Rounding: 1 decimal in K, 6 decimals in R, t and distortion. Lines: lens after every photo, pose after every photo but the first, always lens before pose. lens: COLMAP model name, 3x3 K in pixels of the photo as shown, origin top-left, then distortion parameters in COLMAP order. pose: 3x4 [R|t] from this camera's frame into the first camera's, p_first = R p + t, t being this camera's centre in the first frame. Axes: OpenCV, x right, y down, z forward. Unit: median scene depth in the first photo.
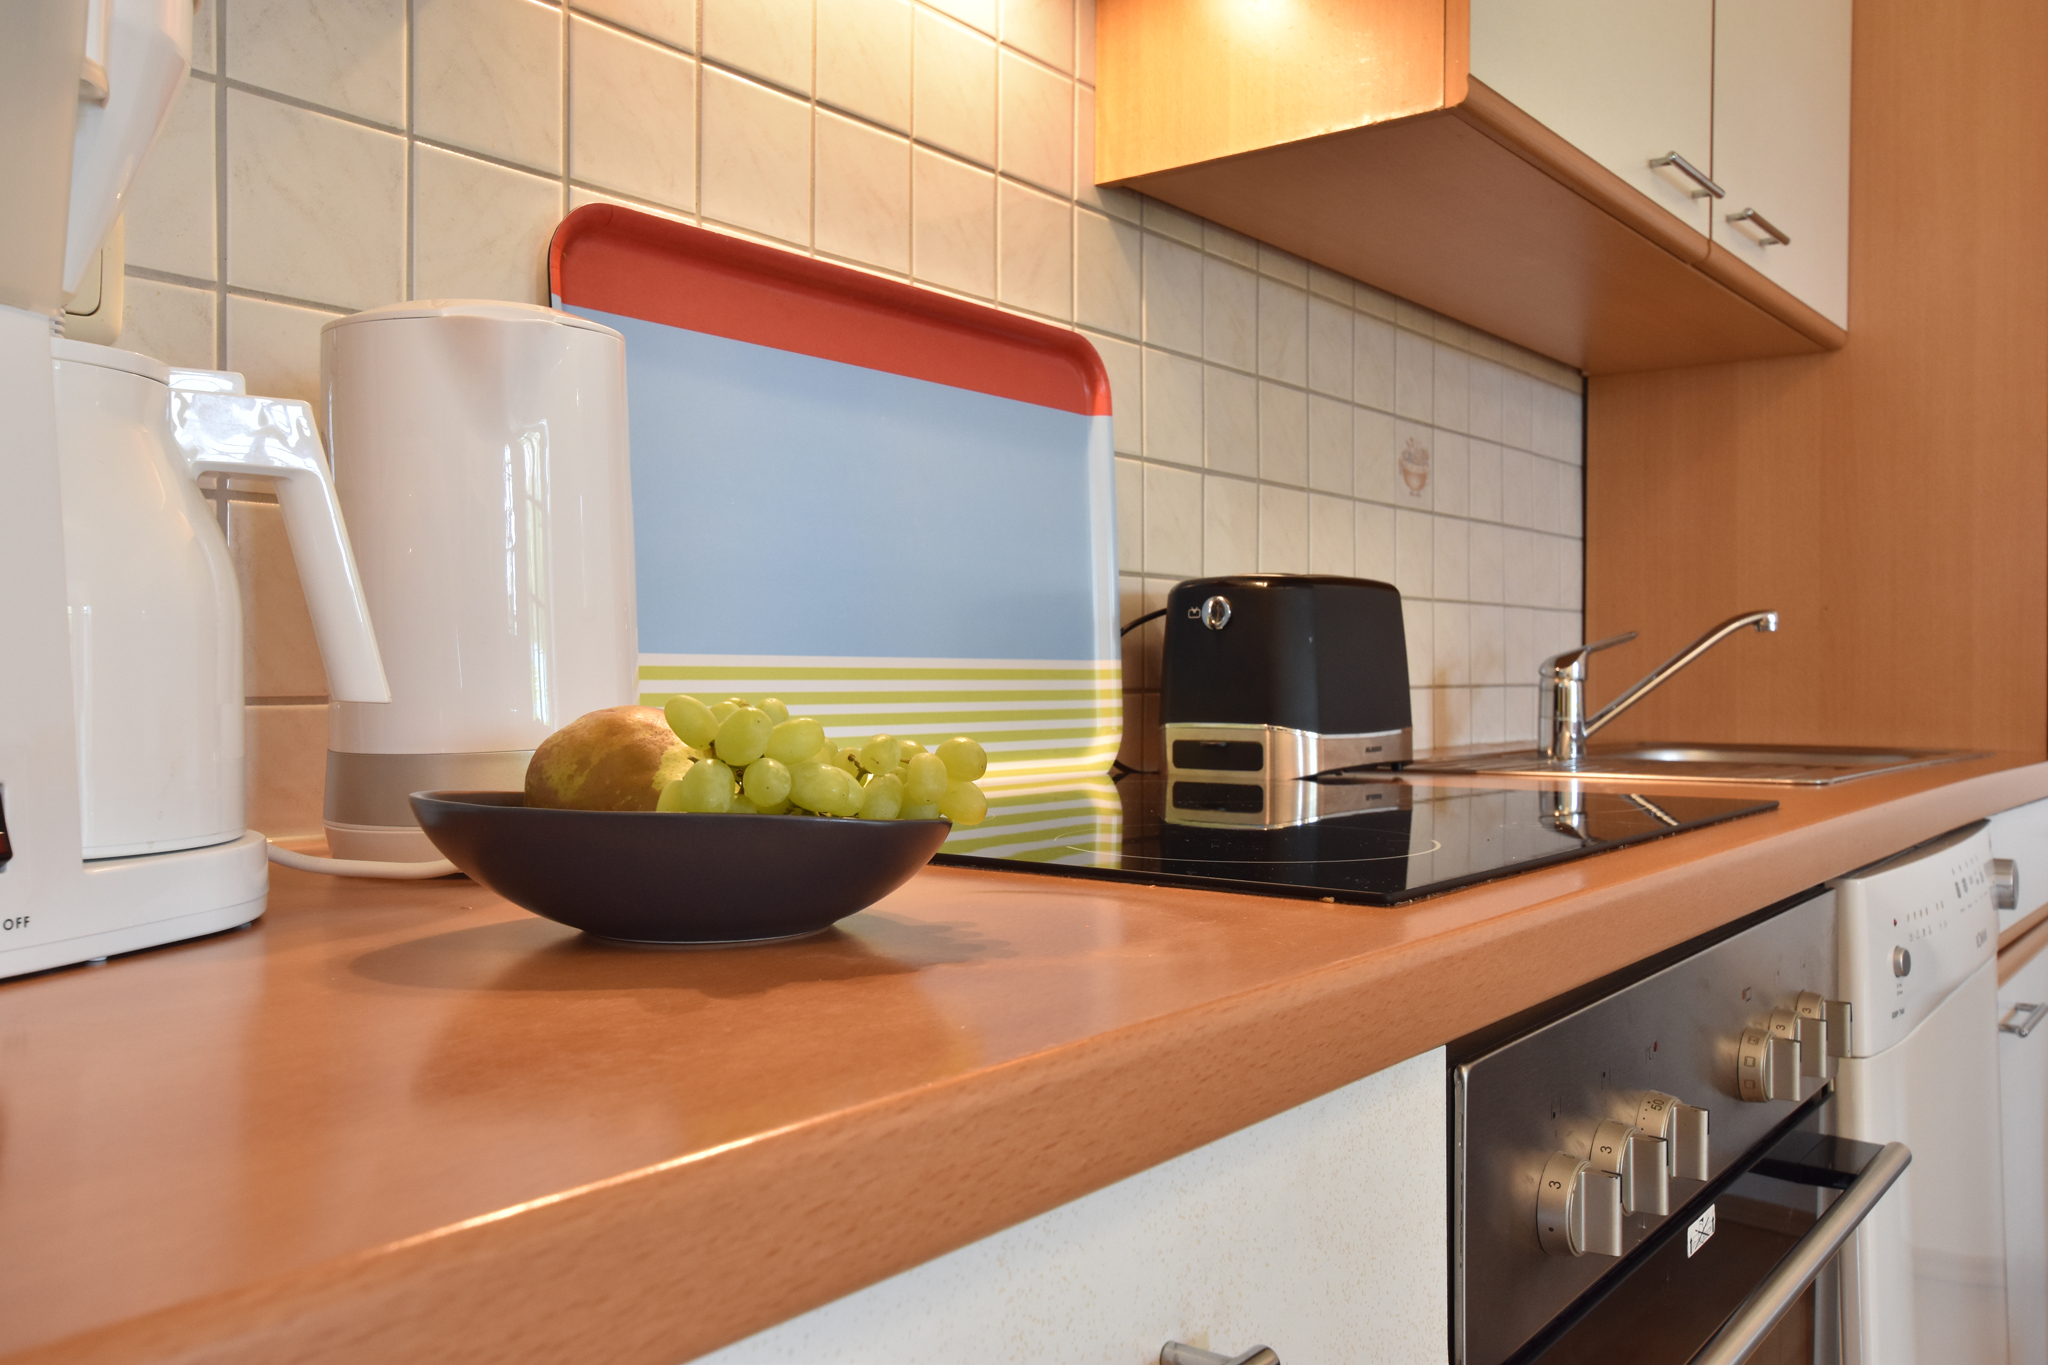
lens RADIAL K [[1667.6, 0, 999.3], [0, 1667.6, 684.7], [0, 0, 1]] dist [0.004974, 0.035185]
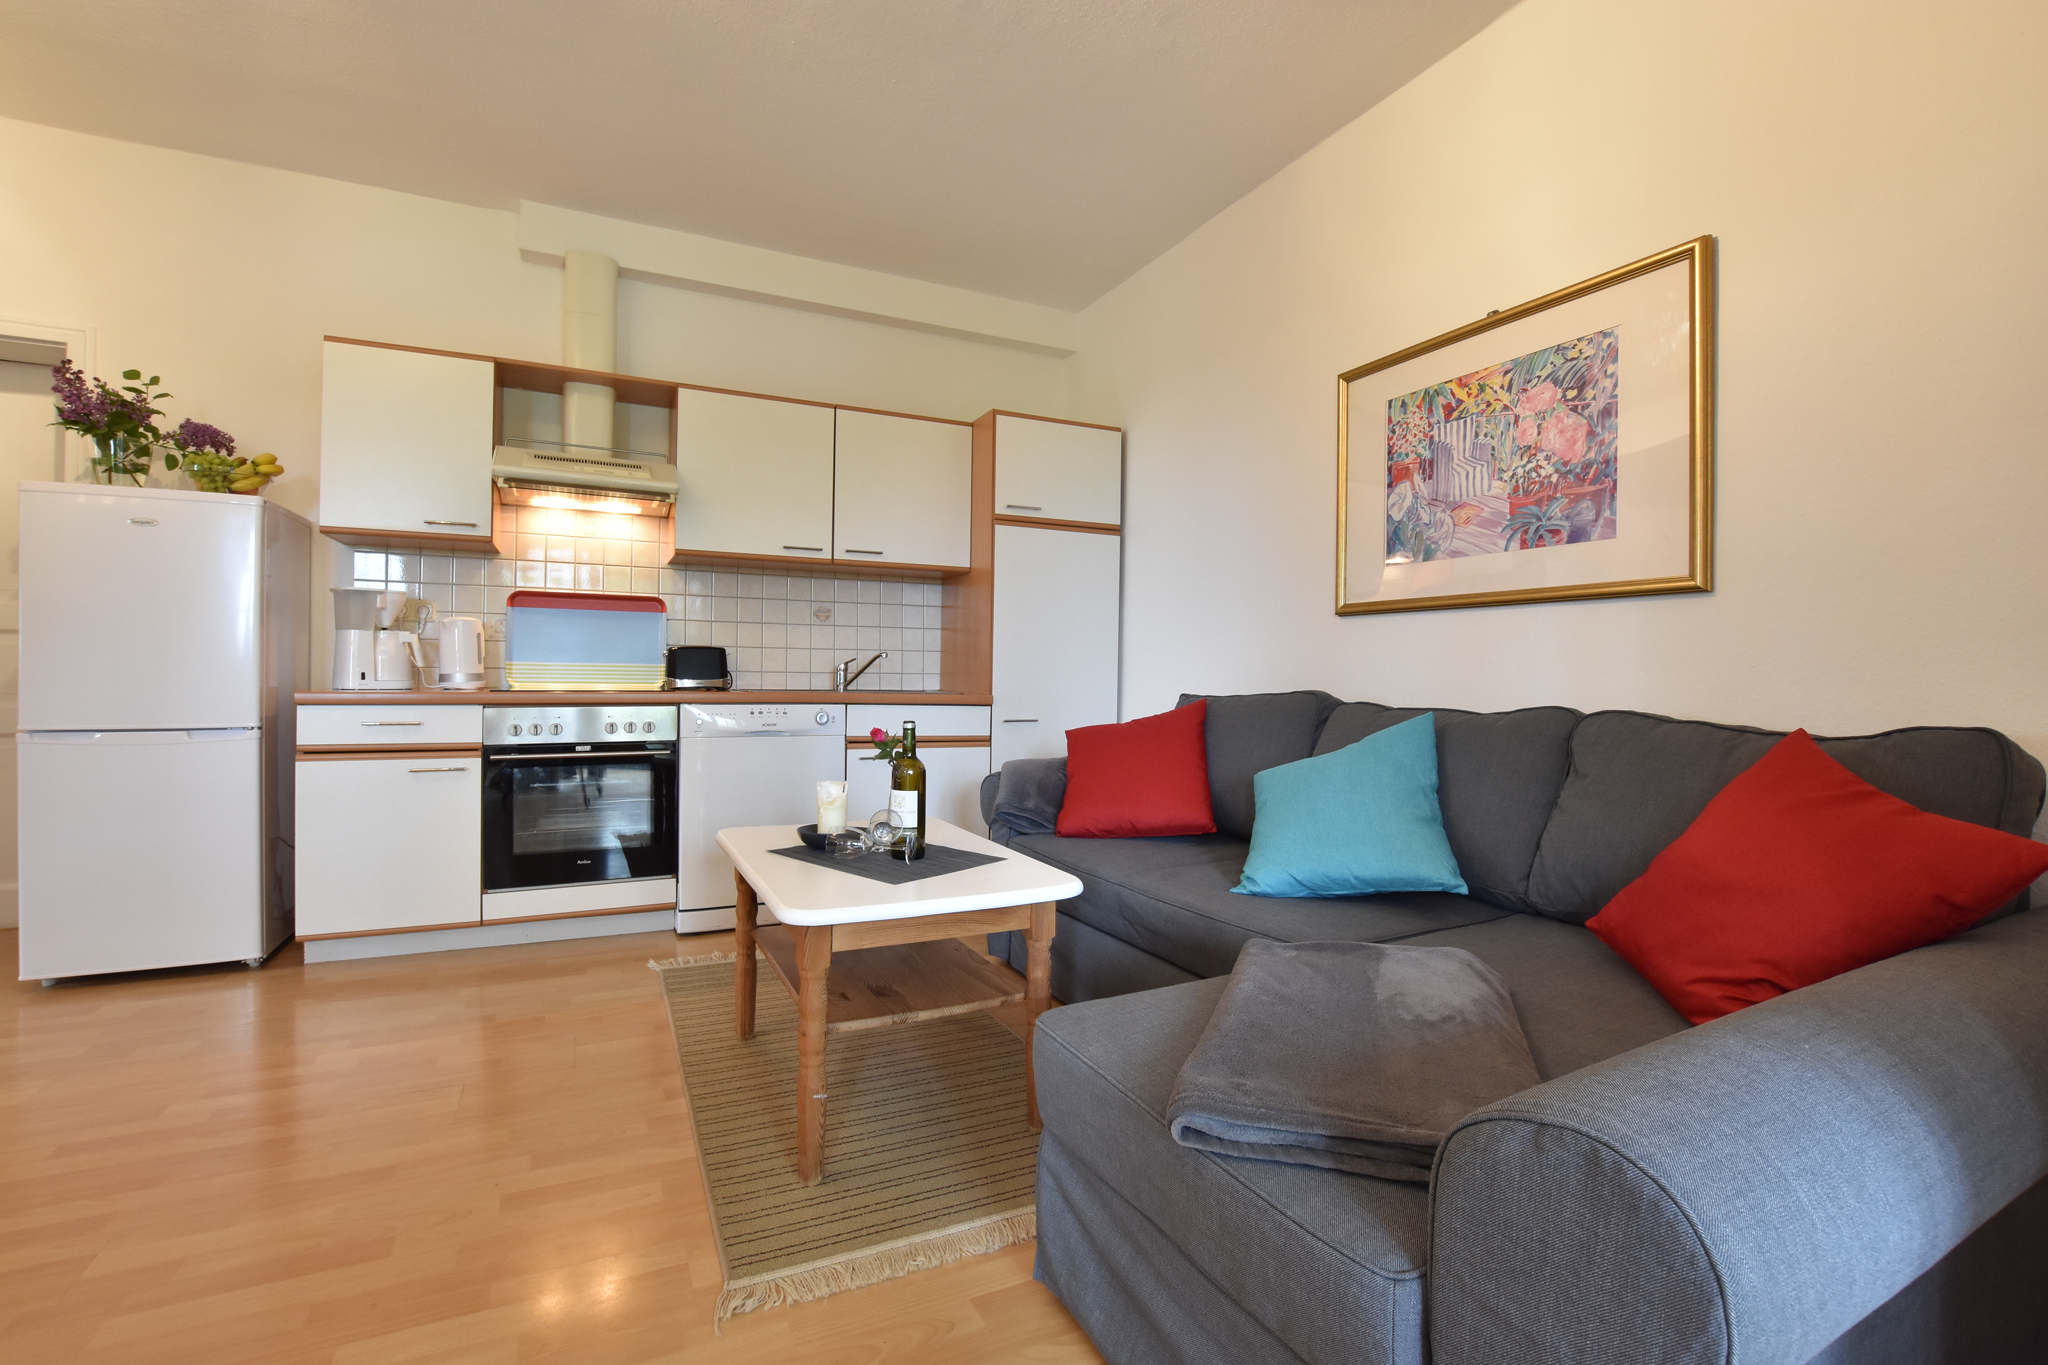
lens RADIAL K [[911.4, 0, 1024.9], [0, 911.4, 676.0], [0, 0, 1]] dist [-0.027082, 0.000919]
pose [[0.905197, 0.011863, -0.424827, 1.912844], [-0.014293, 0.999895, -0.002531, 0.010062], [0.424752, 0.008363, 0.905271, -0.826632]]
